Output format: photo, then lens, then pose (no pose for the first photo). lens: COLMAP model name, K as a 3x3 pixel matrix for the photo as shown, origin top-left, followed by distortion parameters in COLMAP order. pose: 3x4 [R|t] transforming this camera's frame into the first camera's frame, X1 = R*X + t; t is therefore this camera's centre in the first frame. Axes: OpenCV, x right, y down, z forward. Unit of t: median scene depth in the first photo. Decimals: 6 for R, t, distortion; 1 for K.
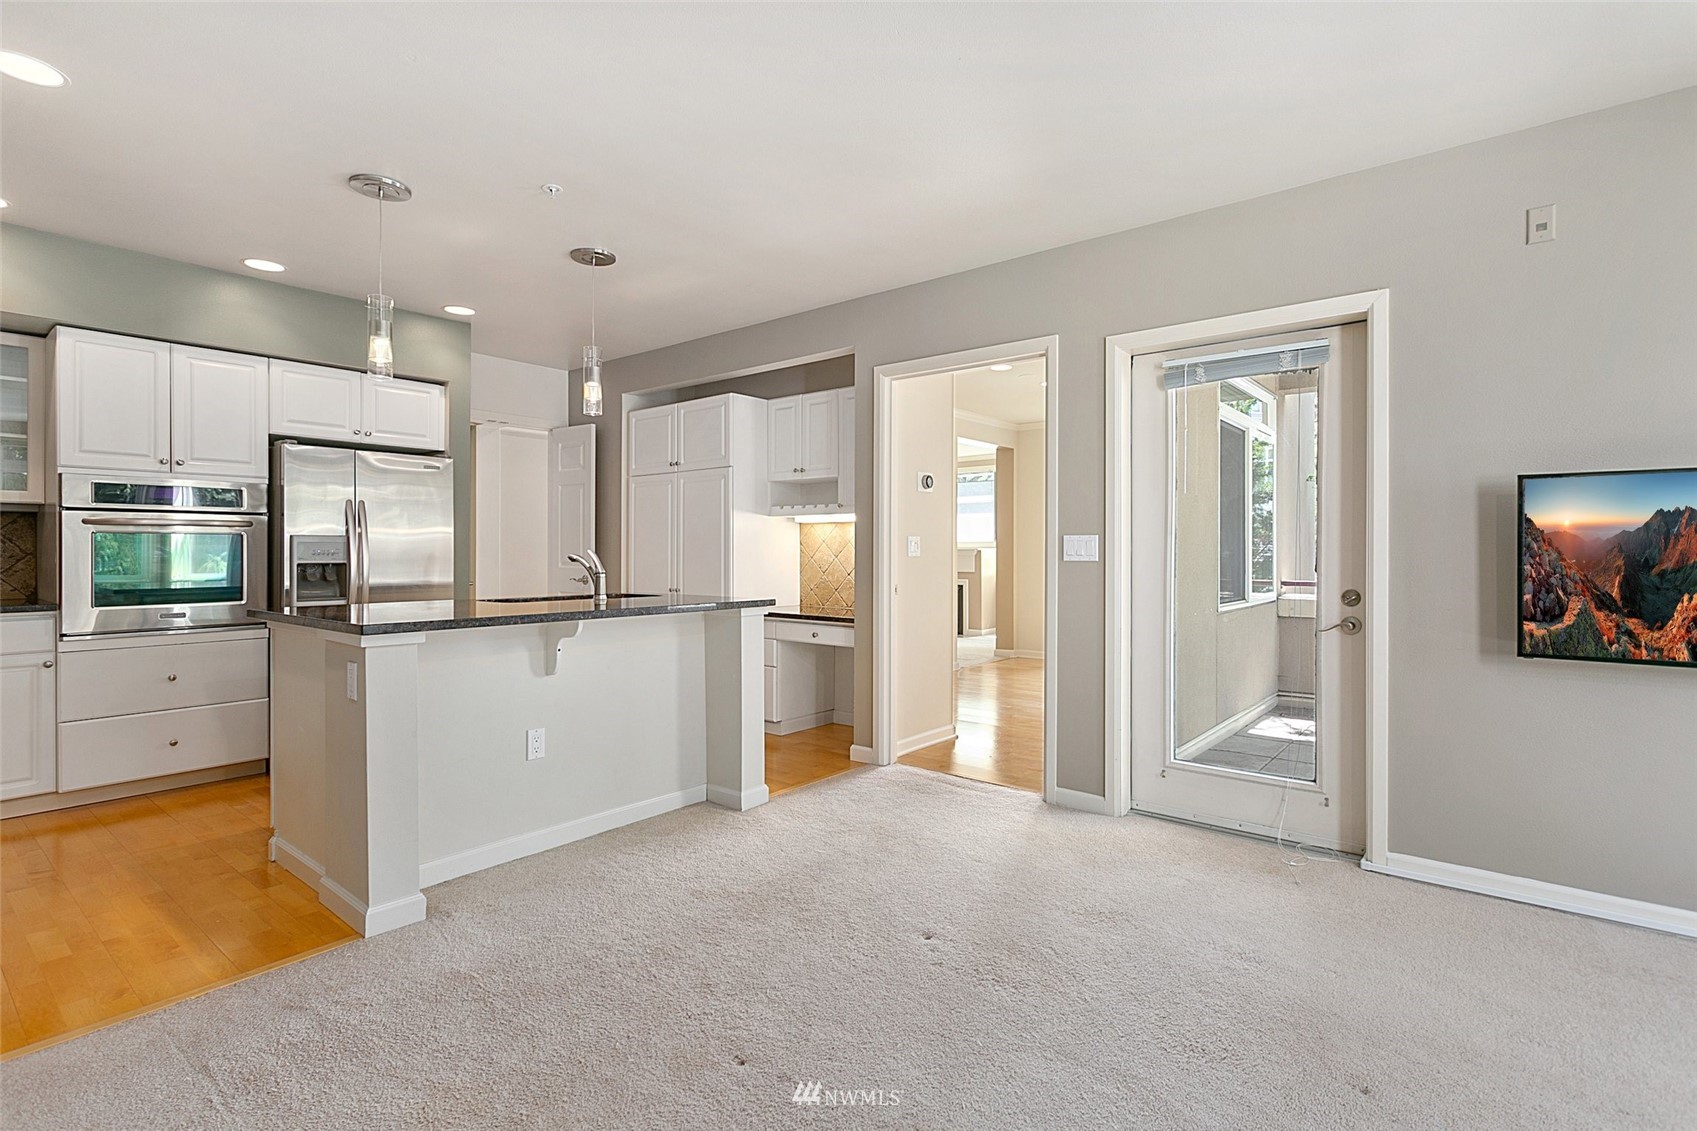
lens RADIAL K [[806.0, 0, 855.6], [0, 806.0, 547.9], [0, 0, 1]] dist [0.013197, 0.000442]
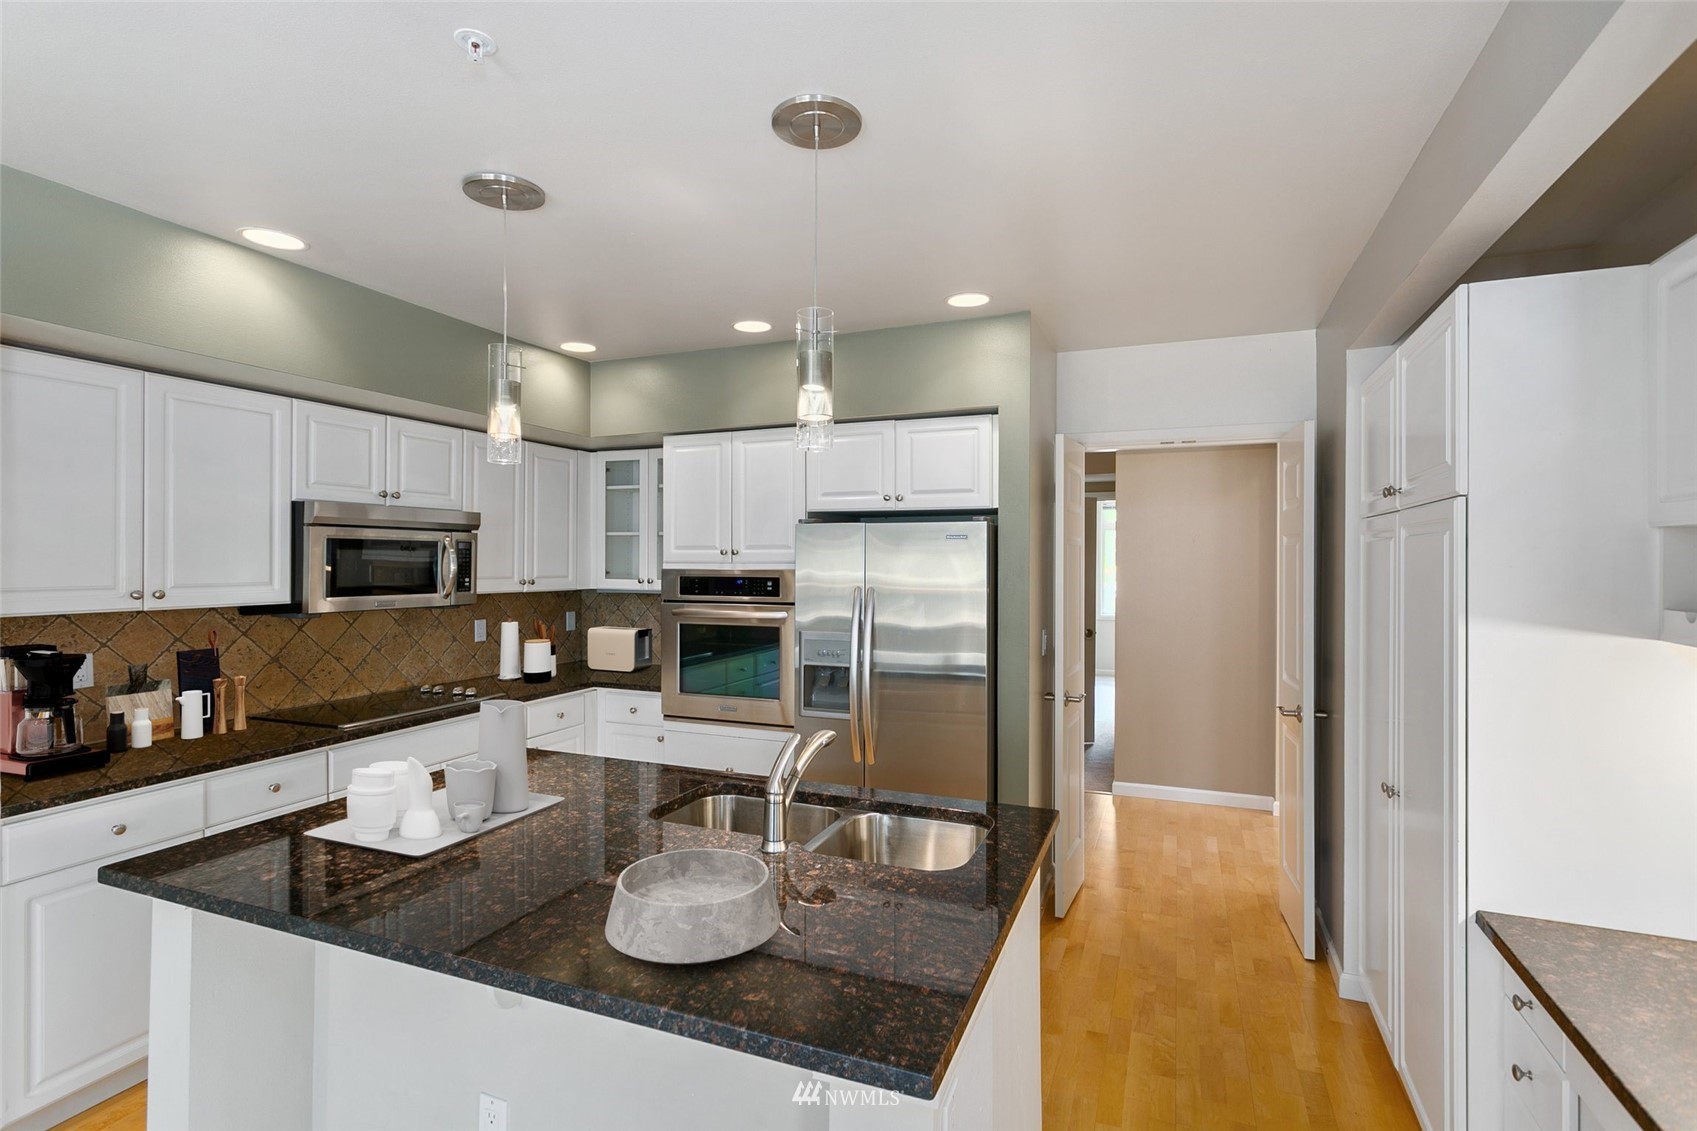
lens RADIAL K [[794.8, 0, 854.6], [0, 794.8, 557.6], [0, 0, 1]] dist [0.000450, 0.000439]
pose [[0.283590, -0.000335, -0.958946, 0.134545], [0.001885, 0.999998, 0.000208, -0.104555], [0.958944, -0.001866, 0.283590, 0.923174]]
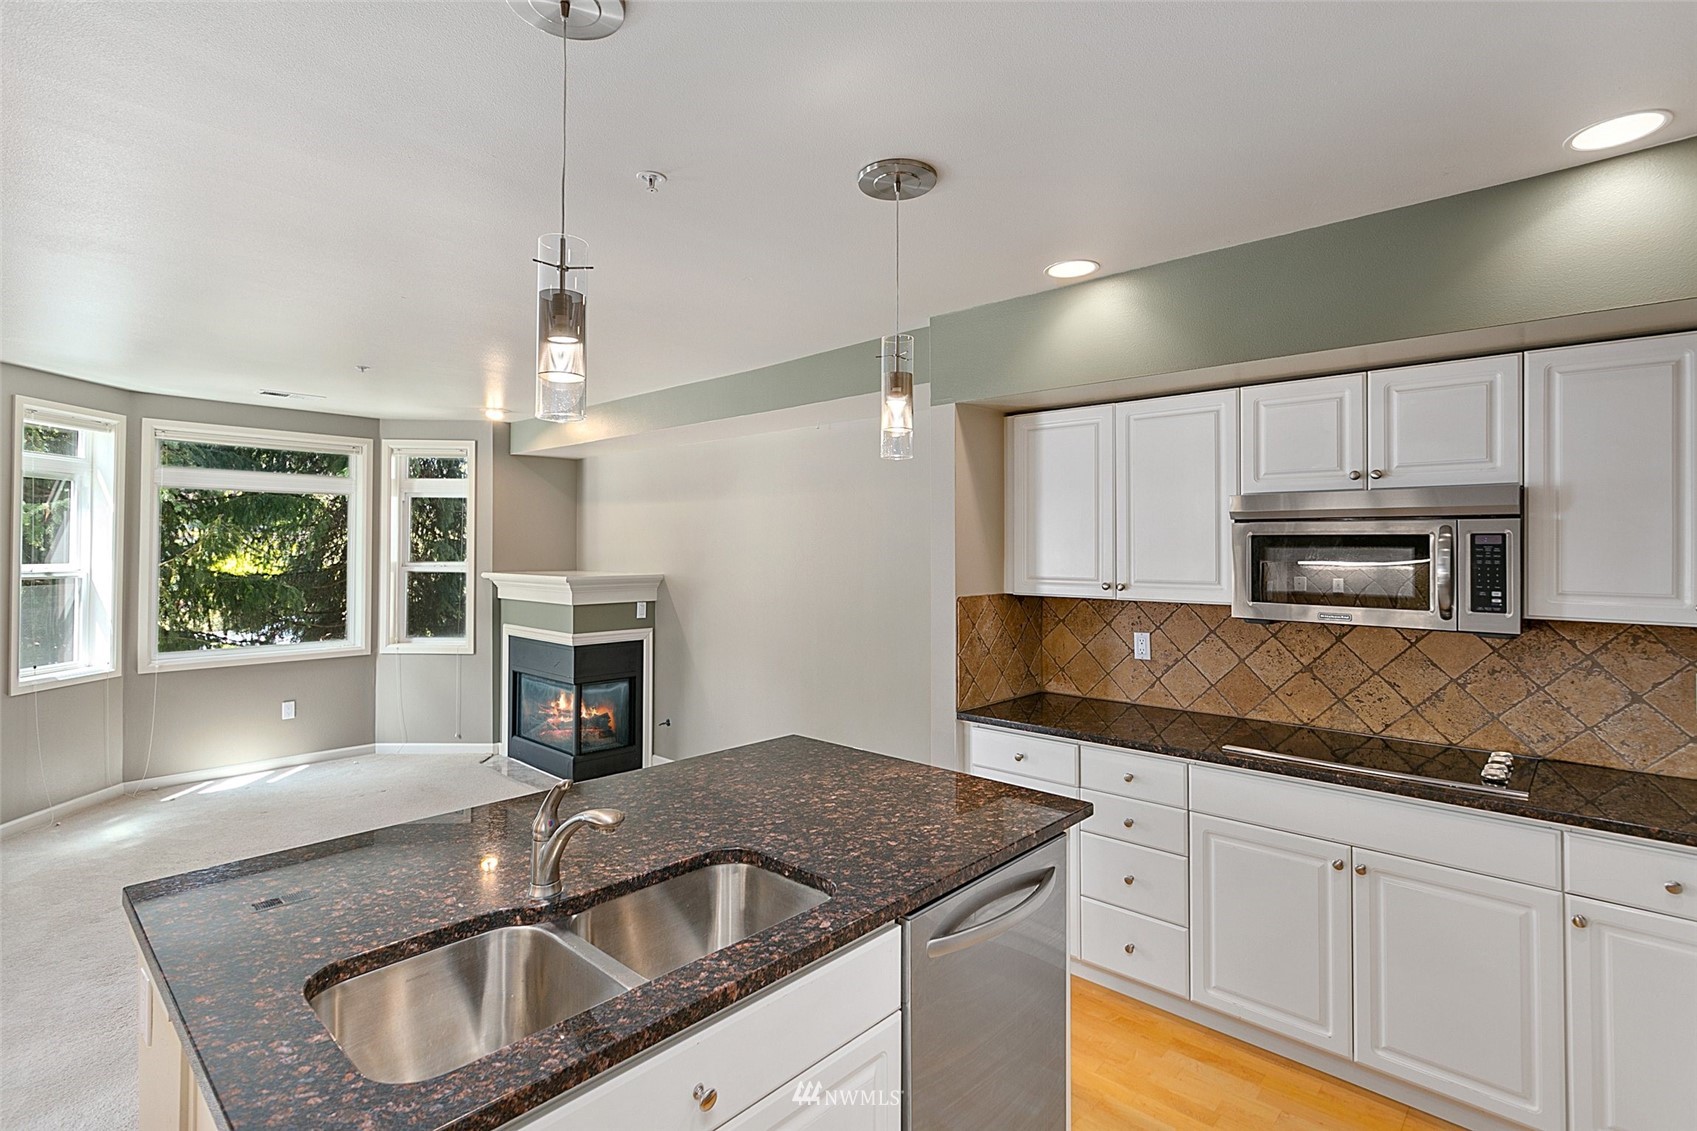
lens RADIAL K [[811.3, 0, 855.7], [0, 811.3, 537.2], [0, 0, 1]] dist [0.002924, 0.000716]
pose [[-0.997744, -0.002498, 0.067085, -0.496667], [-0.003734, 0.999825, -0.018311, -0.108293], [-0.067028, -0.018520, -0.997579, 1.405021]]
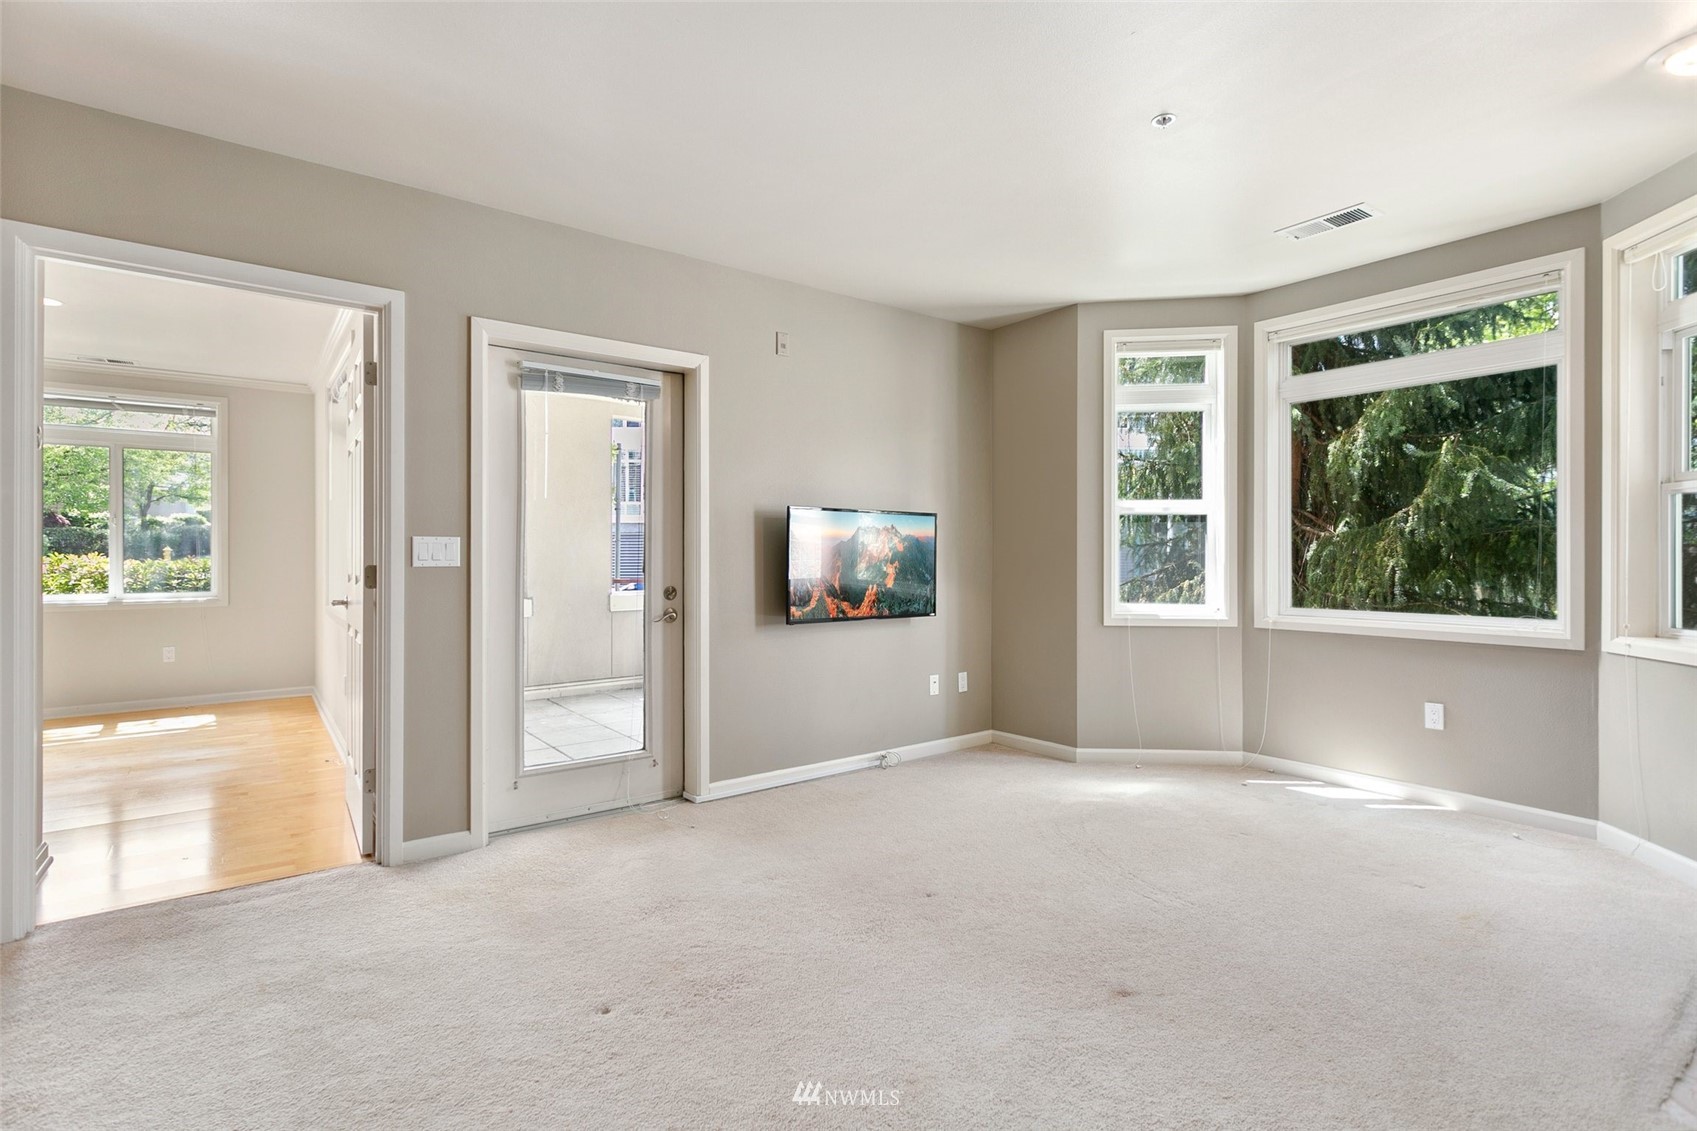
lens RADIAL K [[801.8, 0, 852.5], [0, 801.8, 557.4], [0, 0, 1]] dist [0.000358, 0.000947]
pose [[0.241841, 0.001327, 0.970315, -0.437854], [-0.001660, 0.999998, -0.000954, 0.006461], [-0.970314, -0.001380, 0.241843, 0.364633]]
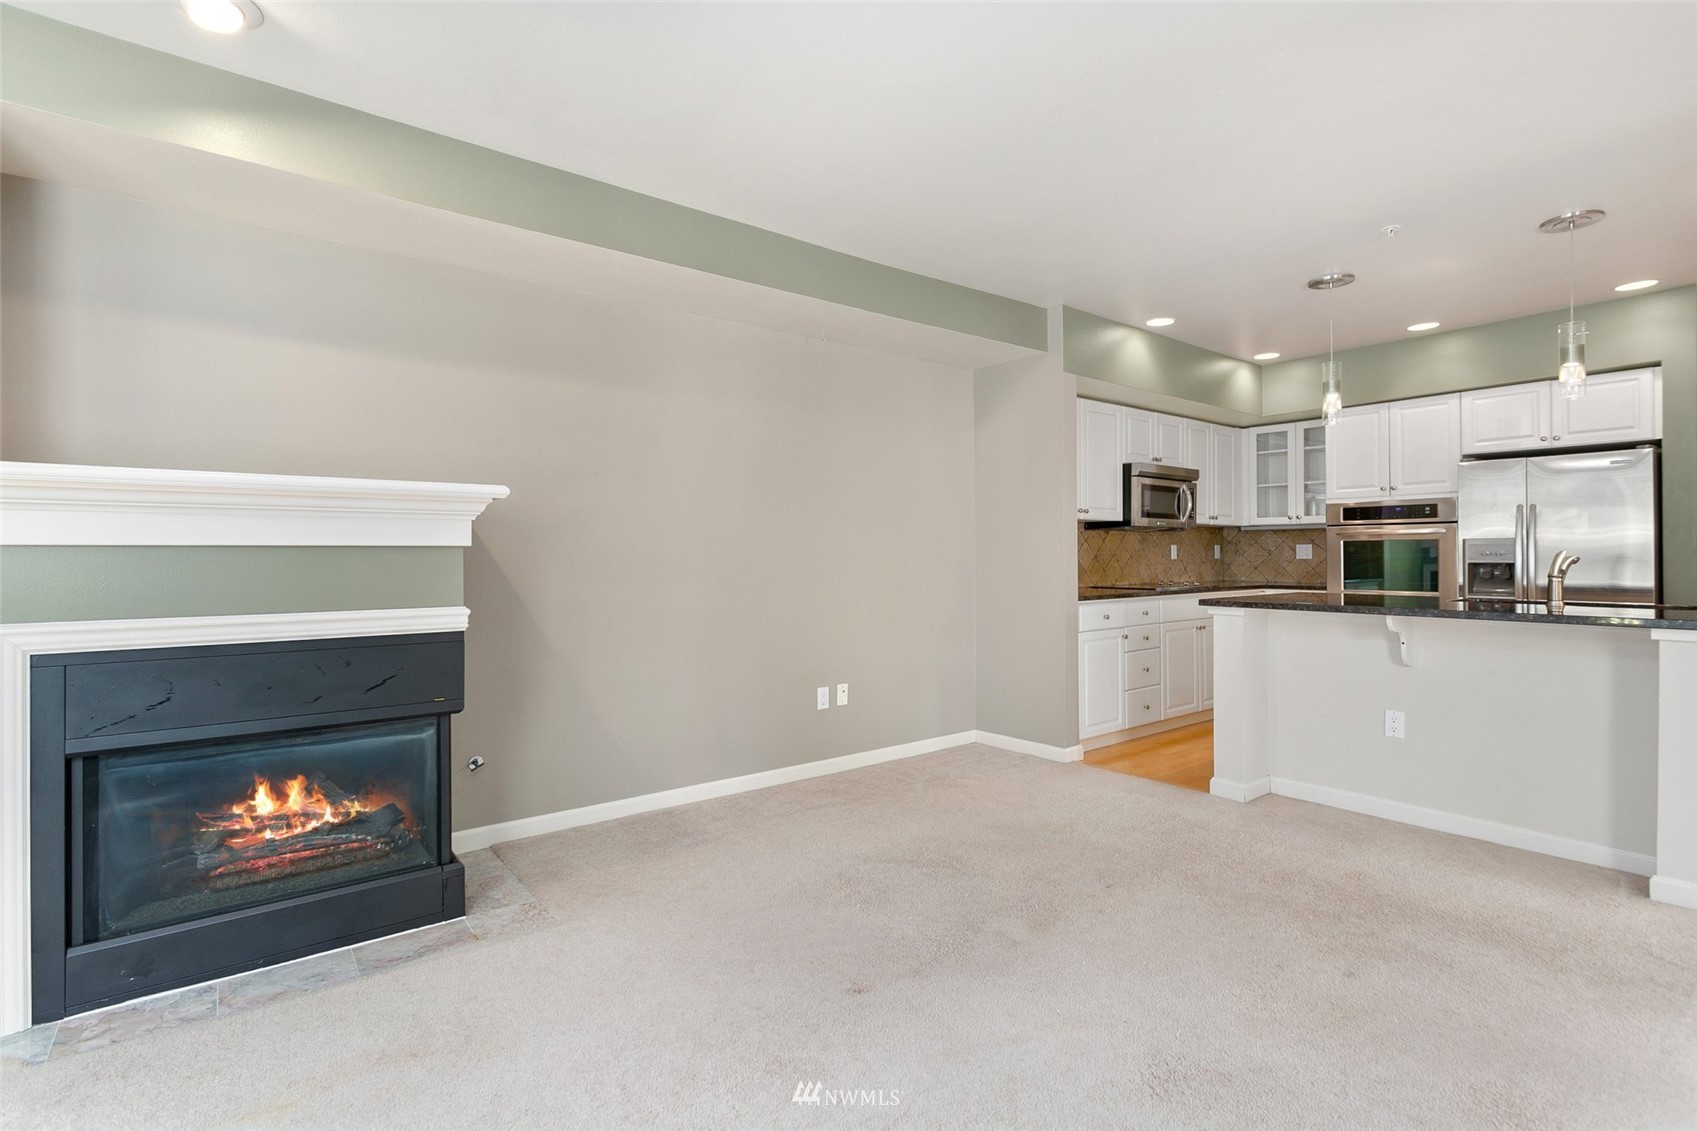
lens RADIAL K [[806.0, 0, 855.6], [0, 806.0, 547.9], [0, 0, 1]] dist [0.013197, 0.000442]
pose [[-0.220495, -0.007139, -0.975362, 0.744115], [0.008136, 0.999925, -0.009158, 0.001127], [0.975354, -0.009955, -0.220420, 0.443871]]
